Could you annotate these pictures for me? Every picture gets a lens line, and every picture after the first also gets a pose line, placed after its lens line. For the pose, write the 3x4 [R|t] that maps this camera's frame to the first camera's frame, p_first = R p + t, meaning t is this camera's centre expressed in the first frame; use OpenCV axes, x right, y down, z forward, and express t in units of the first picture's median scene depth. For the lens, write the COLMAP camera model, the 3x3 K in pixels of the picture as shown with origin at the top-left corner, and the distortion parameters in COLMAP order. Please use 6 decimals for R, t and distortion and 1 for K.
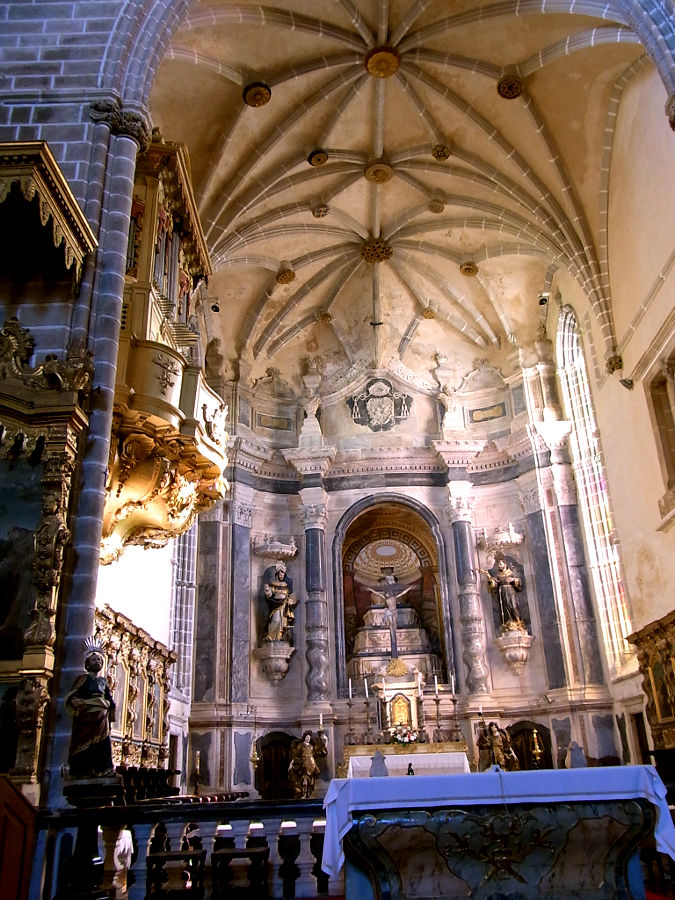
lens RADIAL K [[763.4, 0, 379.5], [0, 763.4, 453.4], [0, 0, 1]] dist [-0.061404, 0.015435]
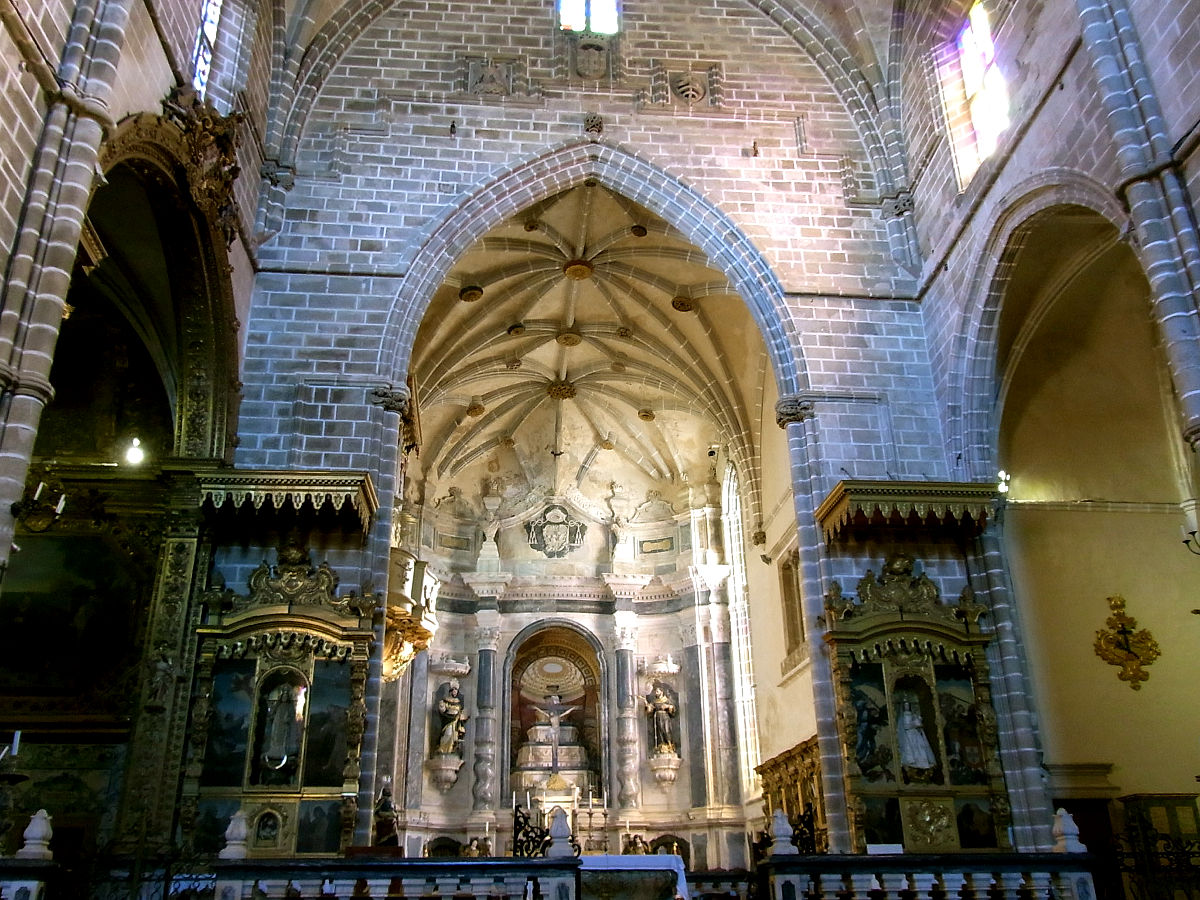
lens RADIAL K [[978.6, 0, 600.6], [0, 978.6, 479.0], [0, 0, 1]] dist [-0.046441, 0.000346]
pose [[0.996229, 0.065814, 0.056533, -0.020122], [-0.065246, 0.997799, -0.011833, -0.134185], [-0.057187, 0.008100, 0.998331, -0.383566]]
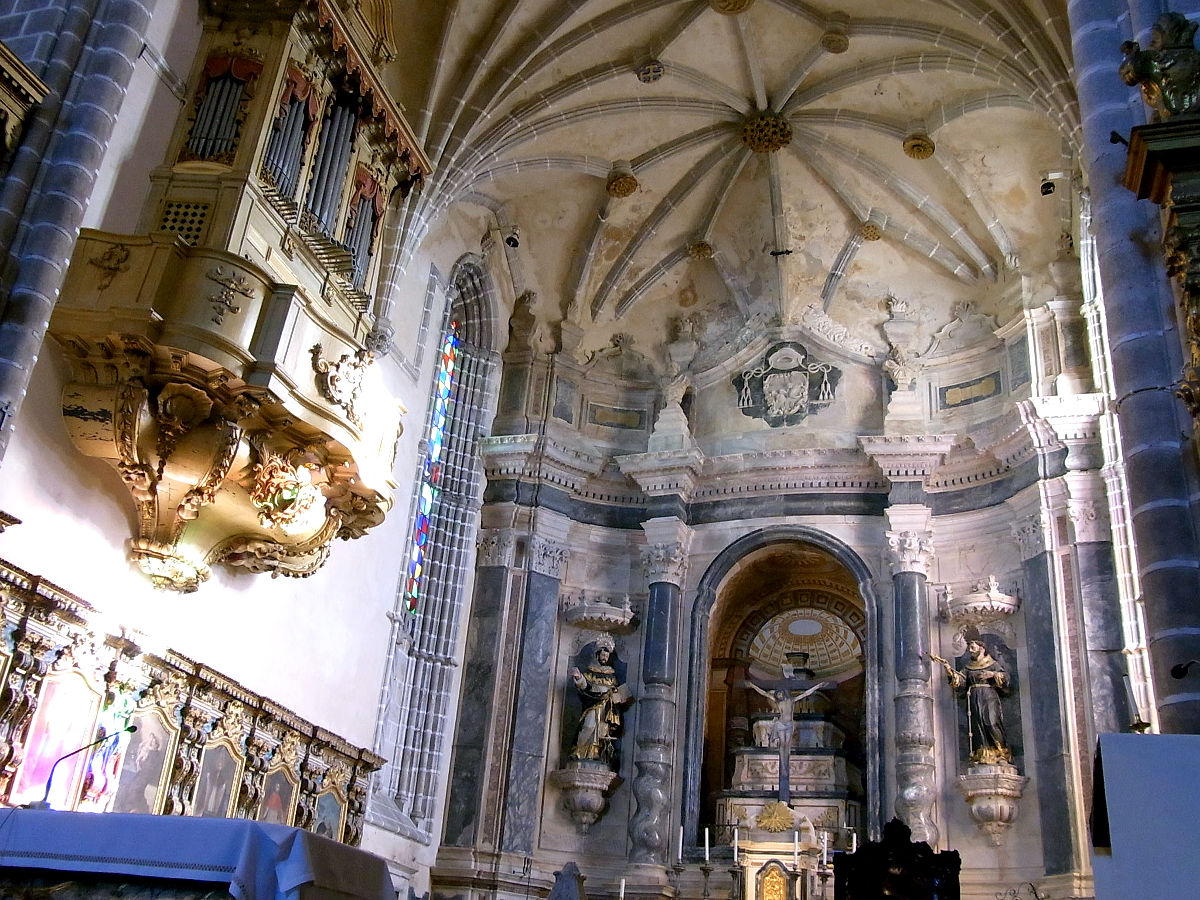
lens RADIAL K [[1190.7, 0, 625.2], [0, 1190.7, 451.4], [0, 0, 1]] dist [-0.048264, -0.008546]
pose [[0.951525, -0.022489, -0.306749, 0.181739], [0.004168, 0.998174, -0.060253, 0.050158], [0.307544, 0.056053, 0.949881, 0.070884]]
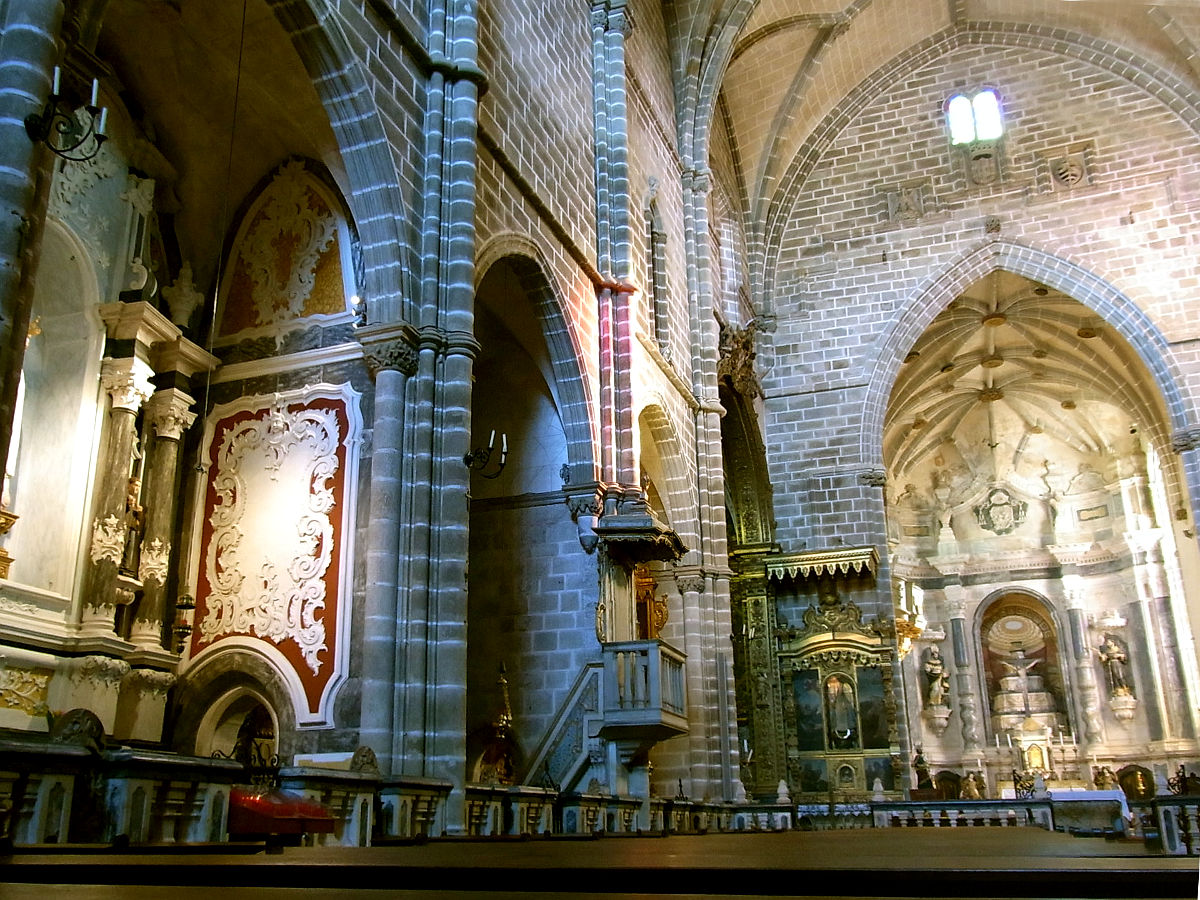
lens RADIAL K [[1079.3, 0, 705.8], [0, 1079.3, 449.1], [0, 0, 1]] dist [0.014021, -0.013992]
pose [[0.968243, -0.066401, -0.241032, -0.036719], [0.085142, 0.994033, 0.068182, -0.353040], [0.235066, -0.086539, 0.968119, -0.876994]]
